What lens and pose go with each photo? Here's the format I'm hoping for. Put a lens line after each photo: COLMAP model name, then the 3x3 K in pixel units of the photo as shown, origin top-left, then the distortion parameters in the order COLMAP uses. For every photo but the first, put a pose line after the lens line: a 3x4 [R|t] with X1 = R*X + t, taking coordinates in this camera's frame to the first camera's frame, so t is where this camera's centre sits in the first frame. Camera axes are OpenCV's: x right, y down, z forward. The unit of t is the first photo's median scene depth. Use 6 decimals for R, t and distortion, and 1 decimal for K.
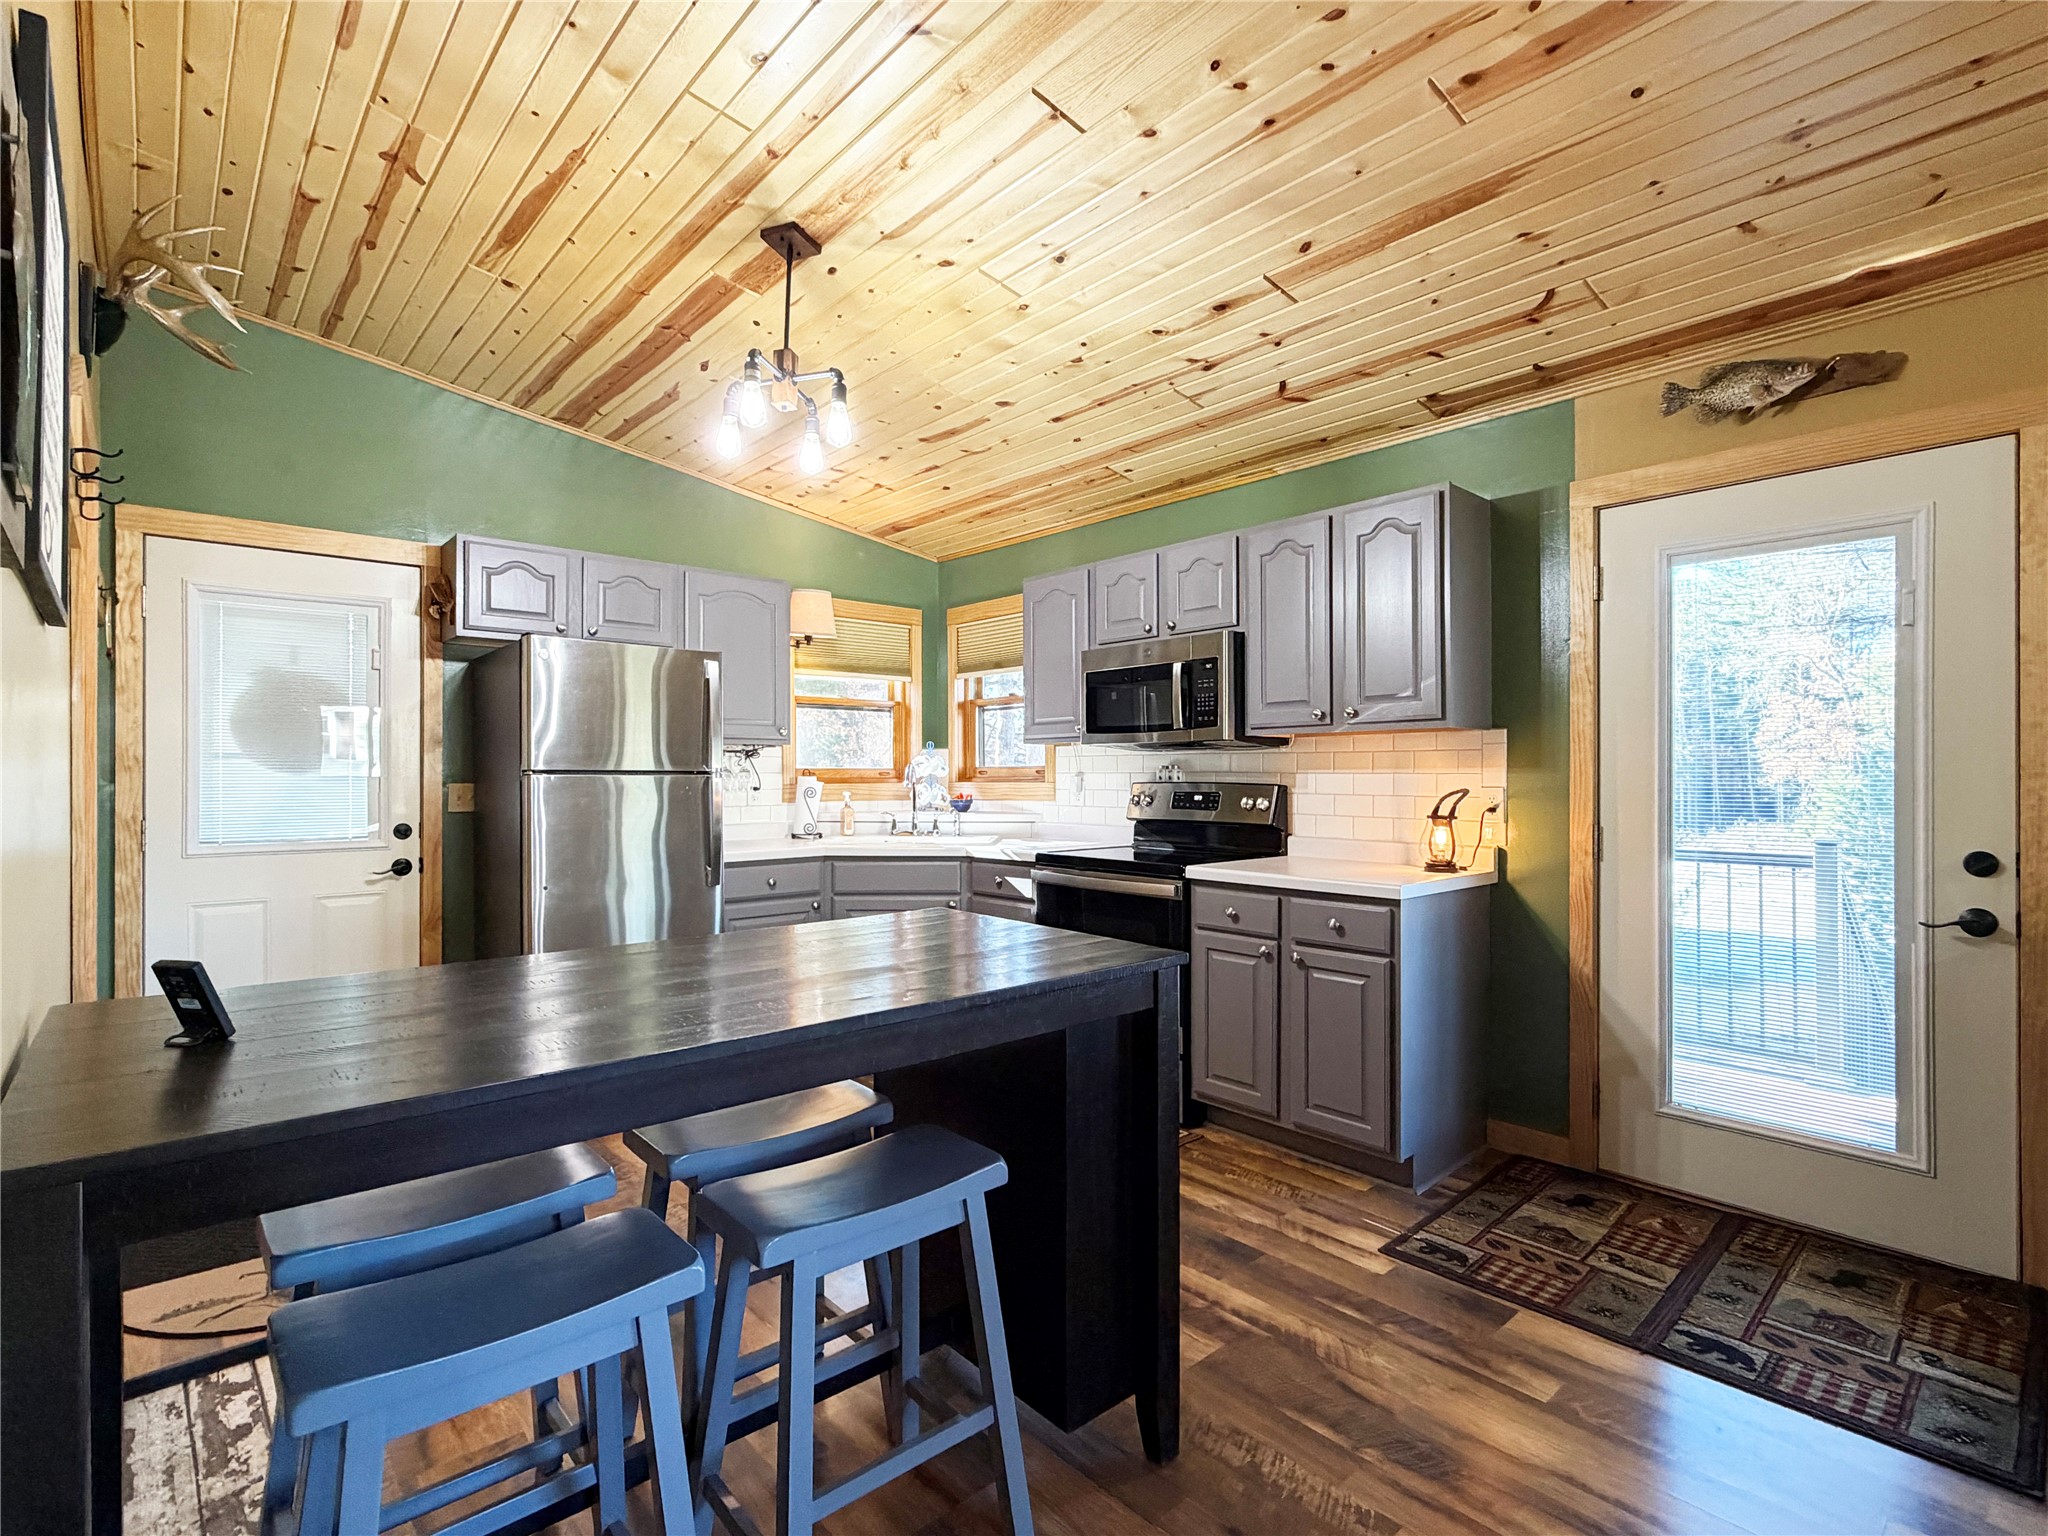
lens RADIAL K [[986.3, 0, 1024.0], [0, 986.3, 768.0], [0, 0, 1]] dist [0.002987, -0.000075]
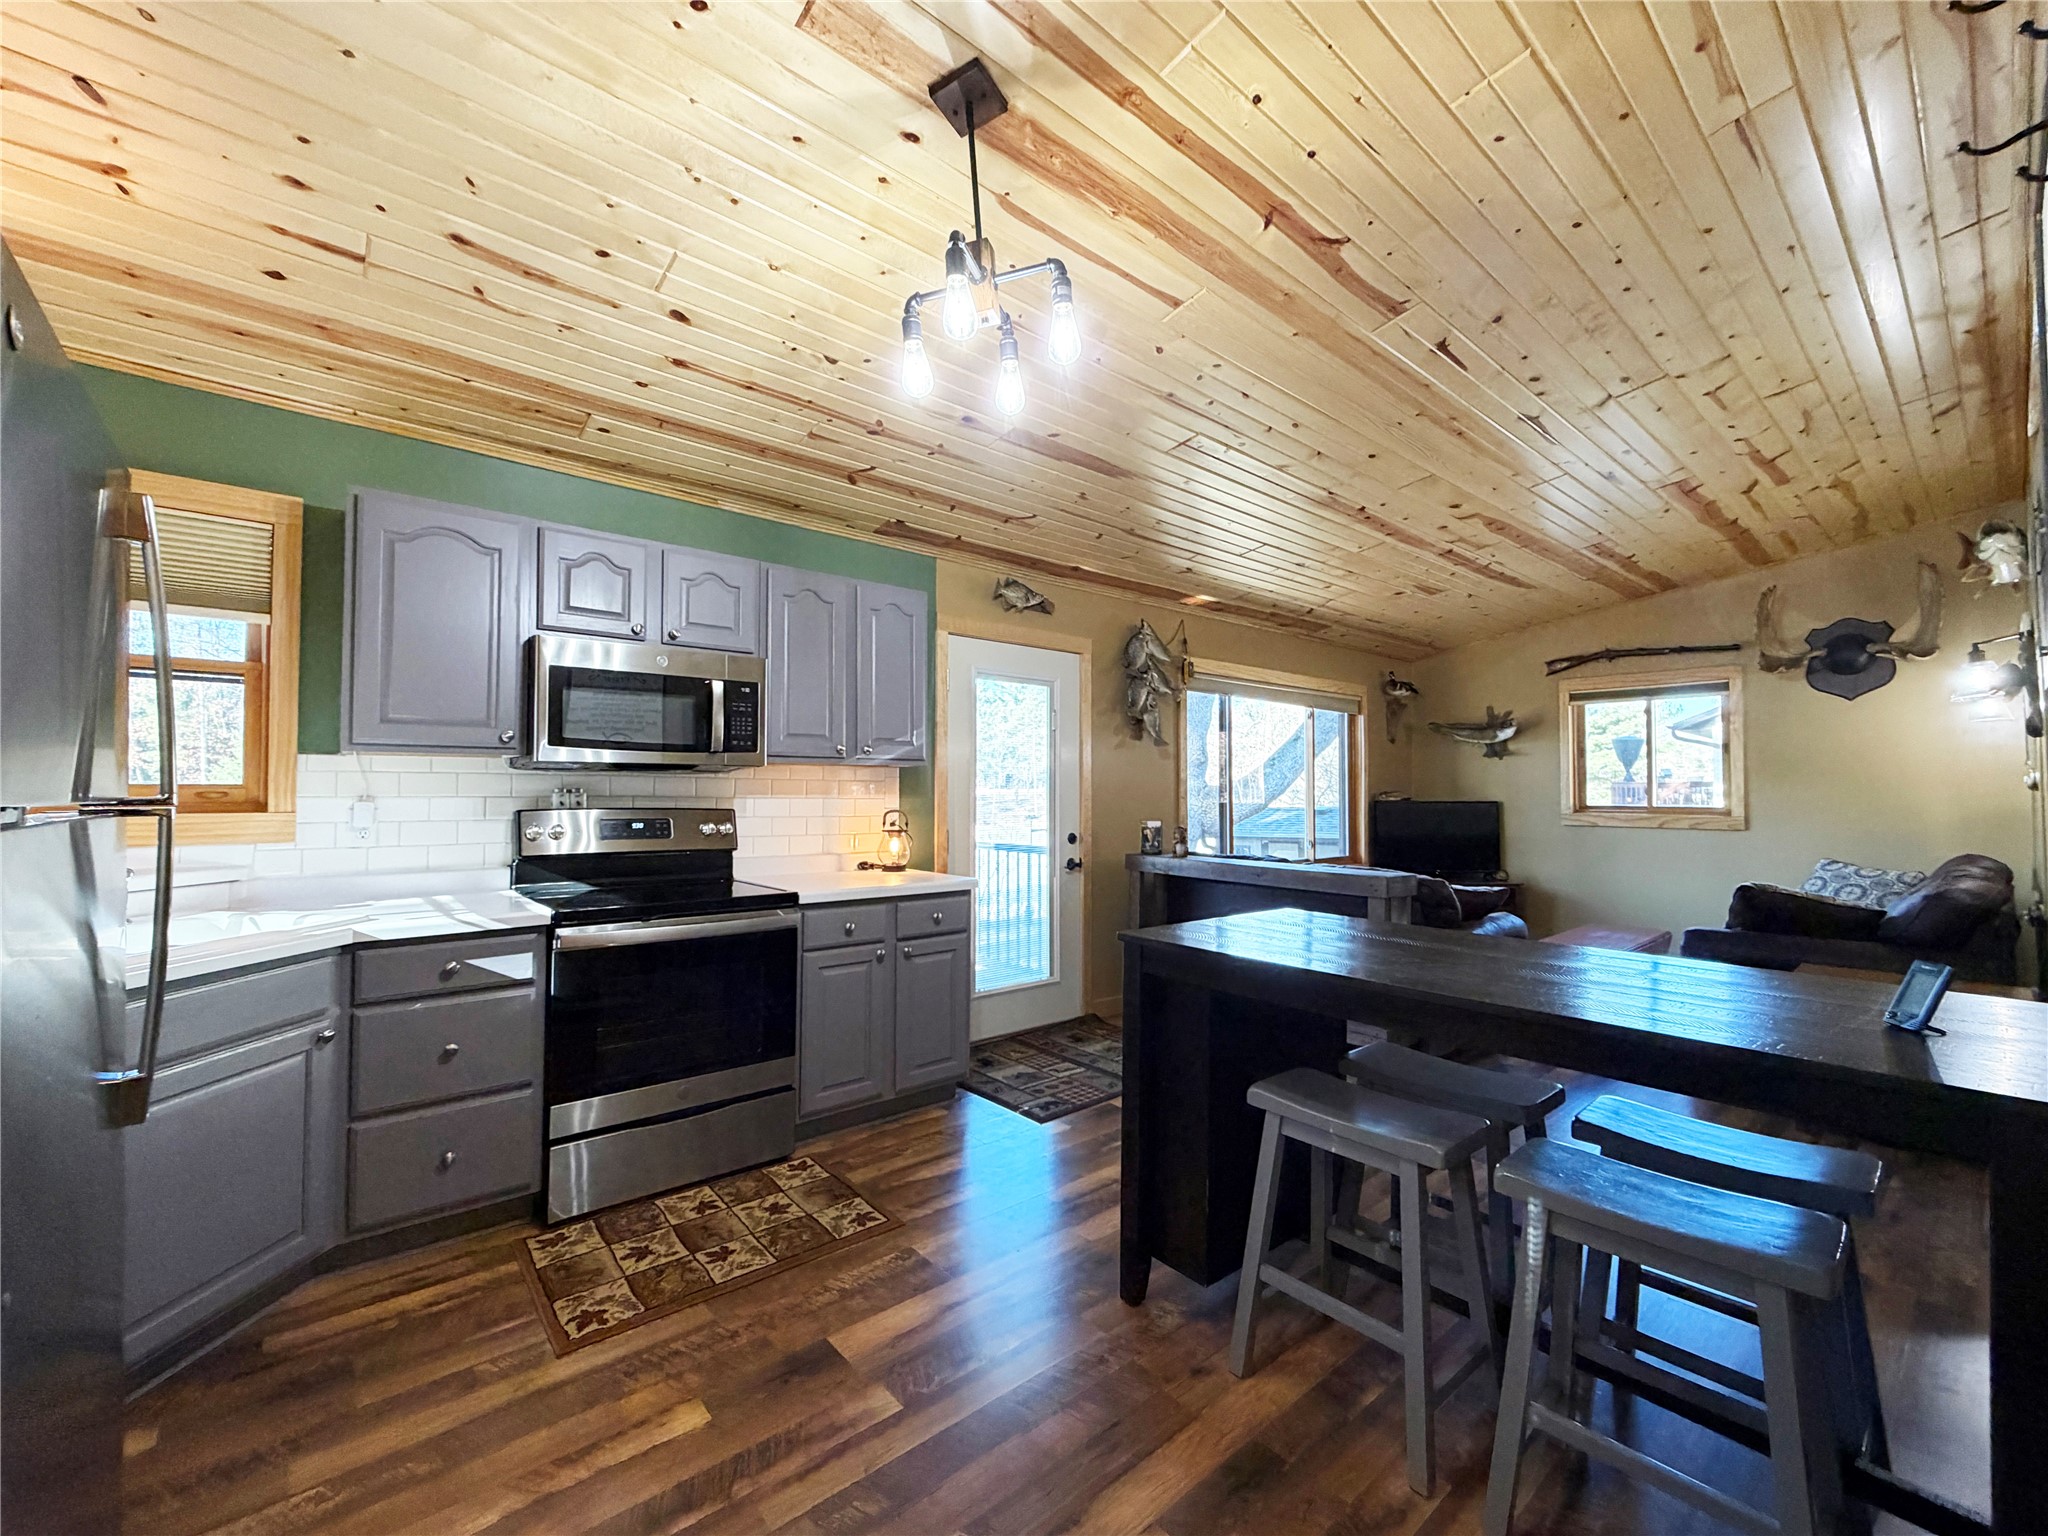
lens RADIAL K [[843.7, 0, 1024.4], [0, 843.7, 770.8], [0, 0, 1]] dist [0.000291, 0.000486]
pose [[0.021849, 0.026818, 0.999402, -0.556136], [-0.012515, 0.999569, -0.026549, -0.003569], [-0.999683, -0.011927, 0.022175, 0.604782]]
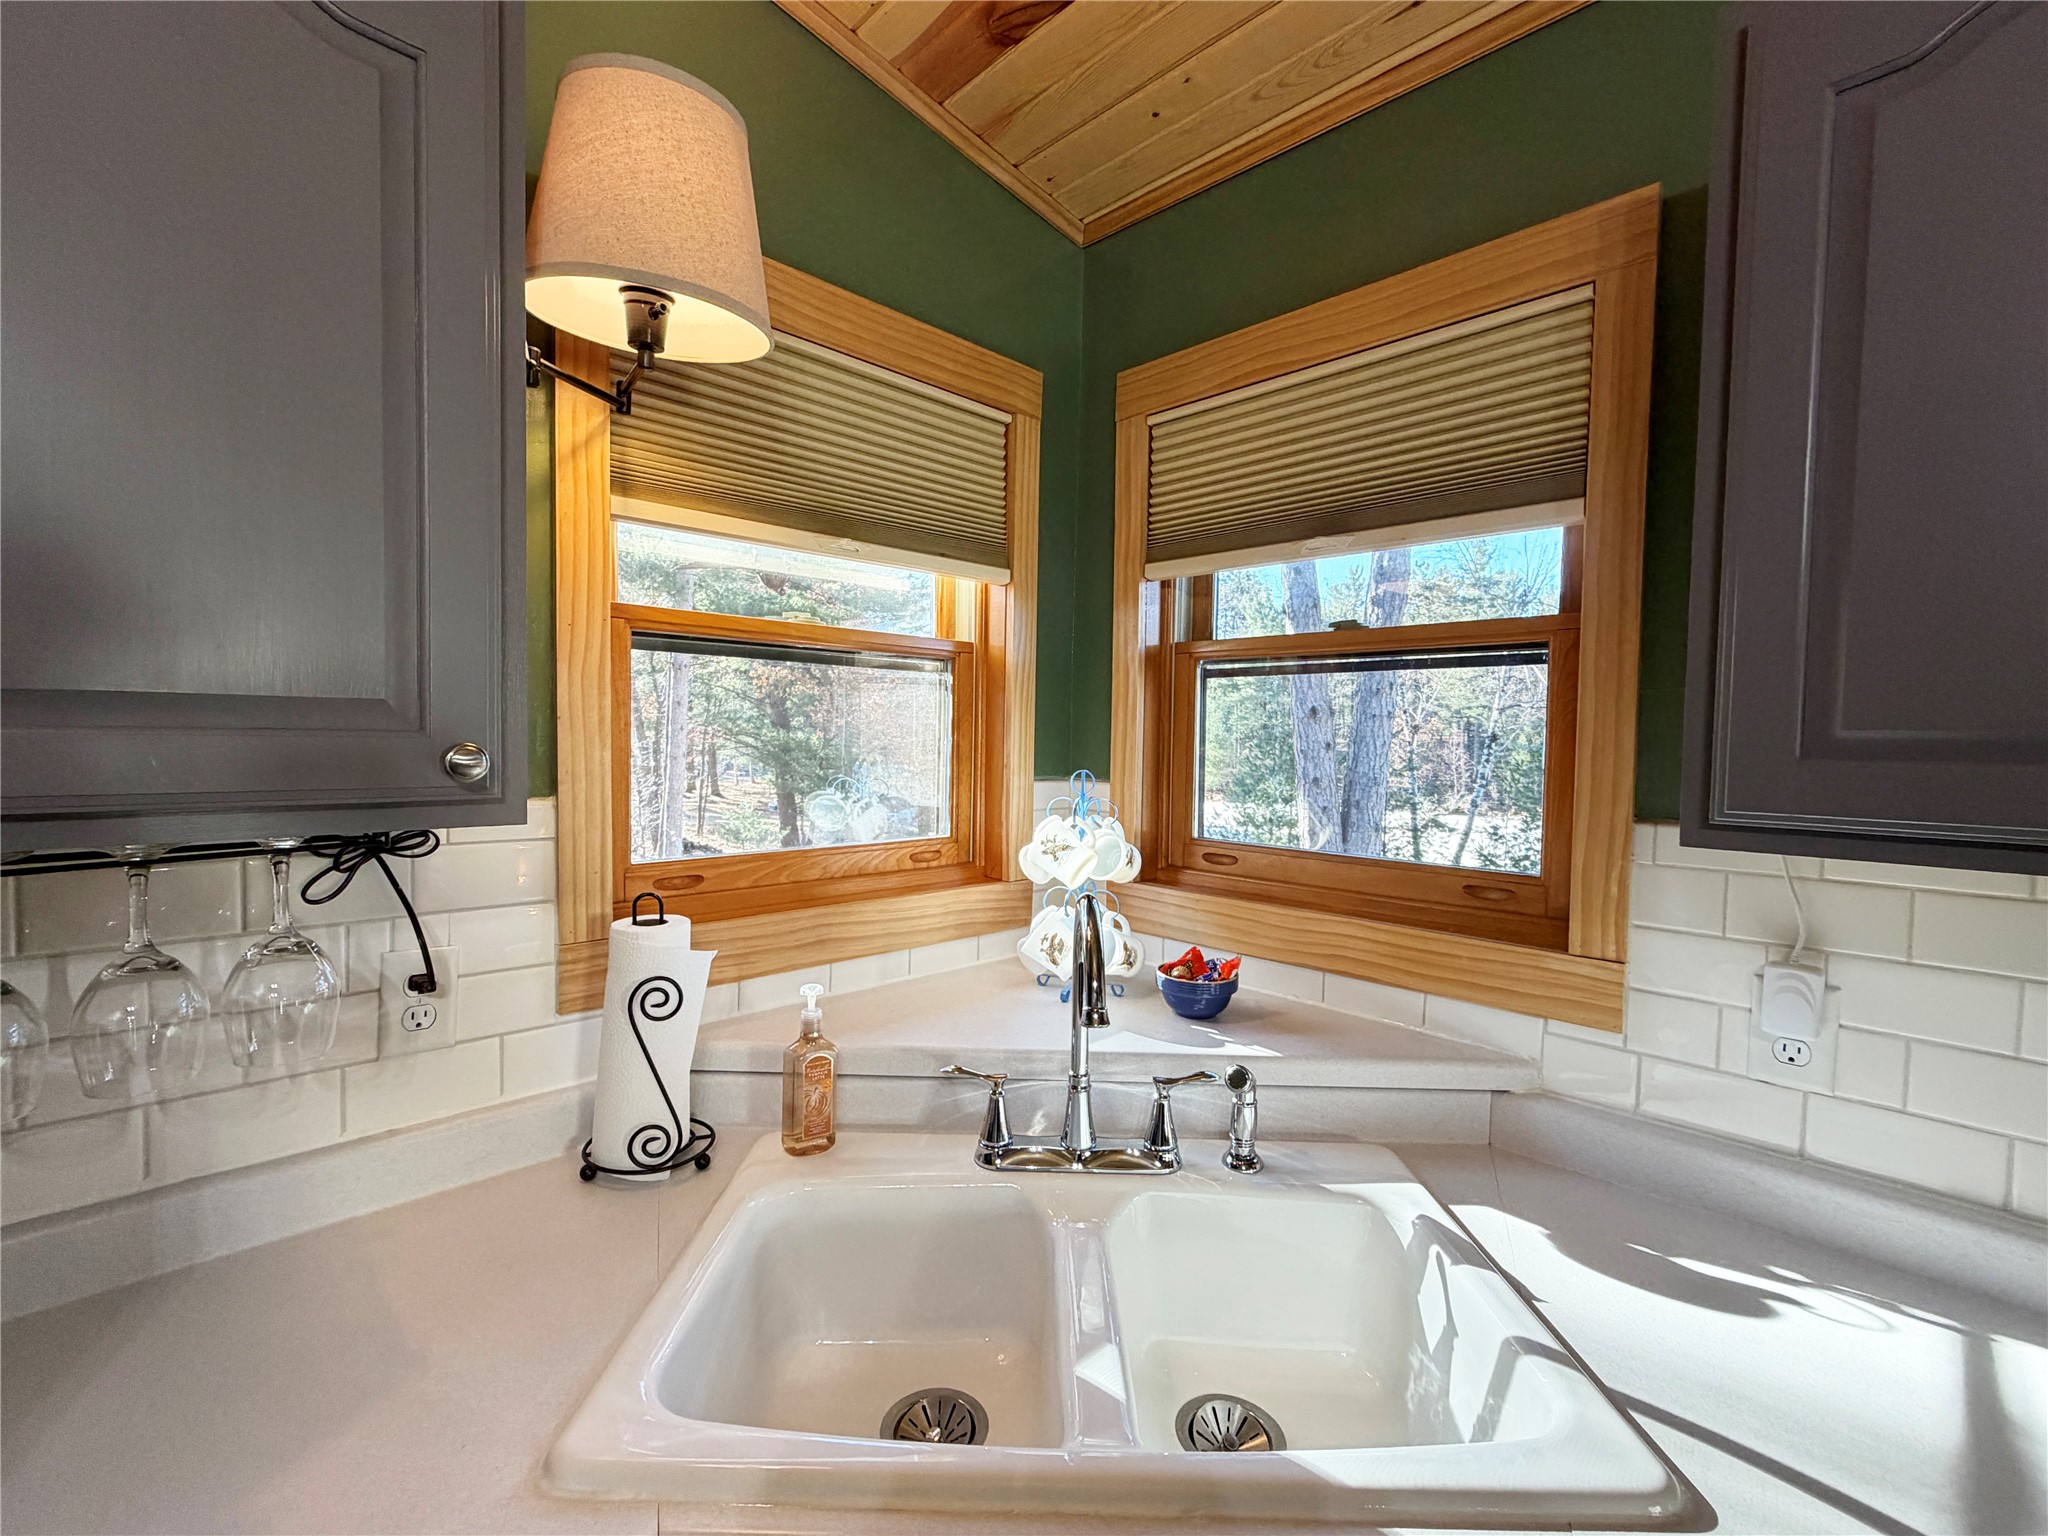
lens RADIAL K [[897.8, 0, 1021.7], [0, 897.8, 775.3], [0, 0, 1]] dist [-0.013727, 0.000010]
pose [[0.998867, 0.019954, 0.043203, -0.156025], [-0.022272, 0.998300, 0.053866, -0.049585], [-0.042055, -0.054768, 0.997613, 0.884358]]
